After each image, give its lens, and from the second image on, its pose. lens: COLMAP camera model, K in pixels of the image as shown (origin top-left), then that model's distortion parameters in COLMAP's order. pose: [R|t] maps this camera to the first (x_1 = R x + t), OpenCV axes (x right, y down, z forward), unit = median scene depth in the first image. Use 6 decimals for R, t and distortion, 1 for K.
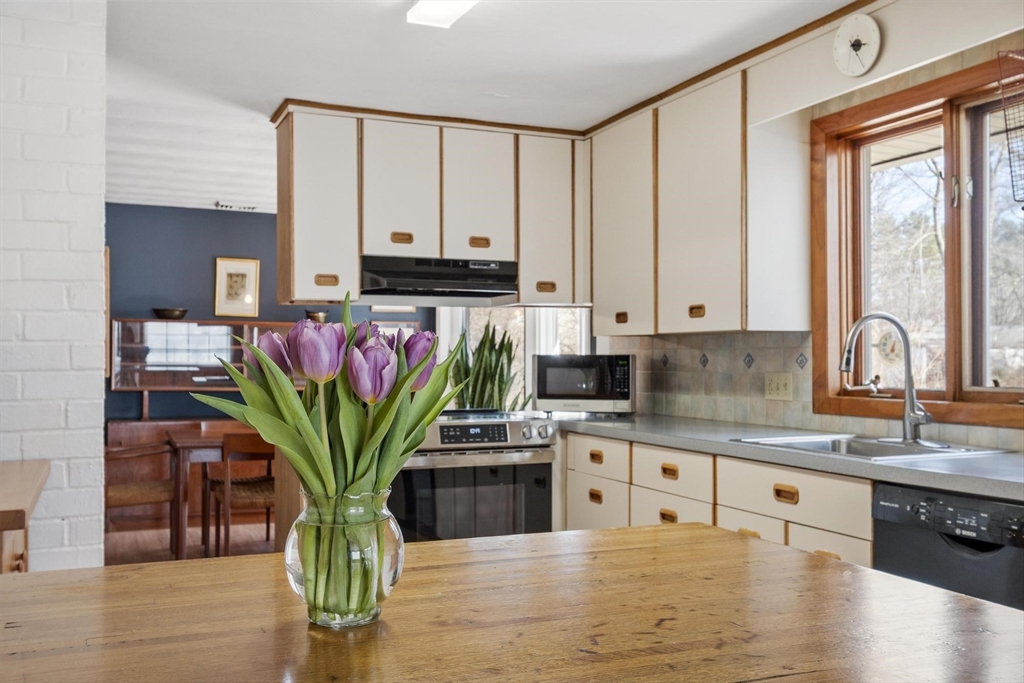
lens RADIAL K [[929.9, 0, 502.4], [0, 929.9, 359.4], [0, 0, 1]] dist [0.002317, 0.000000]
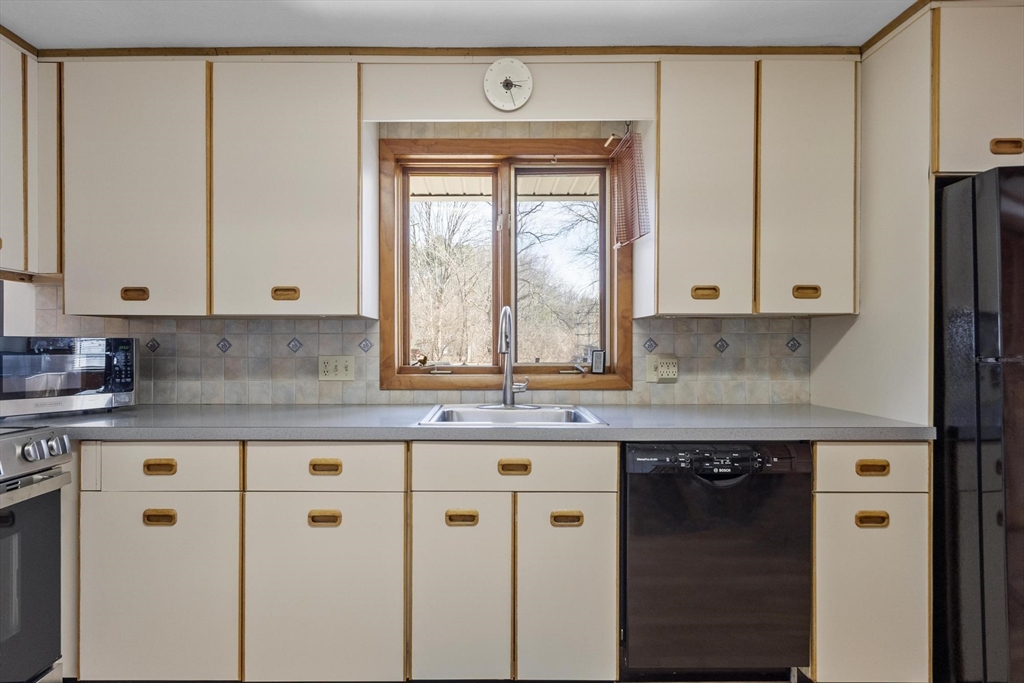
lens RADIAL K [[499.8, 0, 502.8], [0, 499.8, 349.1], [0, 0, 1]] dist [0.002706, -0.001415]
pose [[0.400233, -0.005468, 0.916397, -0.167994], [0.000742, 0.999984, 0.005643, 0.002935], [-0.916413, -0.001579, 0.400231, 0.563816]]
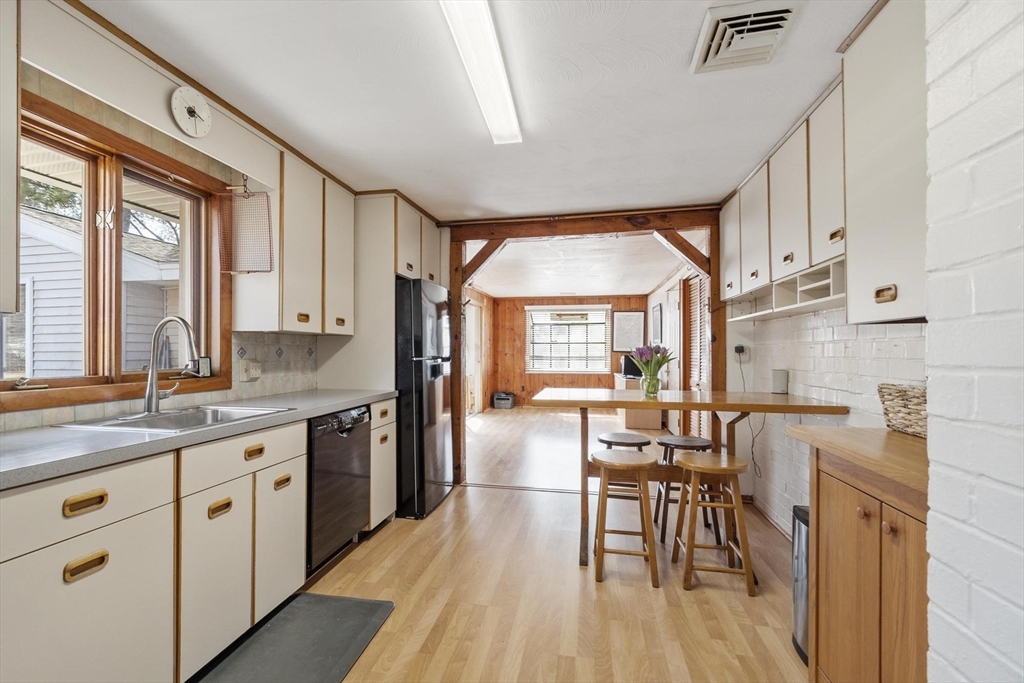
lens RADIAL K [[441.0, 0, 479.7], [0, 441.0, 352.5], [0, 0, 1]] dist [-0.000440, -0.000339]
pose [[-0.795504, -0.002421, 0.605943, -0.242933], [-0.001154, 0.999996, 0.002480, -0.000370], [-0.605947, 0.001274, -0.795504, 0.945197]]
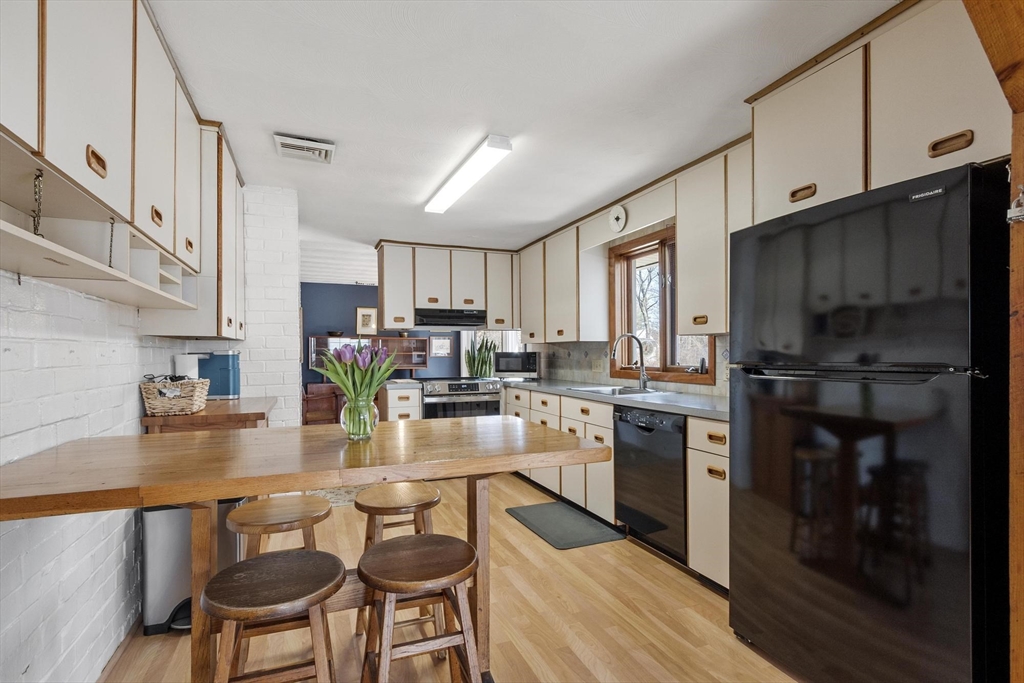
lens RADIAL K [[471.4, 0, 498.3], [0, 471.4, 362.8], [0, 0, 1]] dist [-0.003725, 0.000134]
pose [[0.999654, -0.004736, -0.025892, 0.084229], [0.005232, 0.999803, 0.019145, -0.001320], [0.025796, -0.019274, 0.999481, -0.144320]]
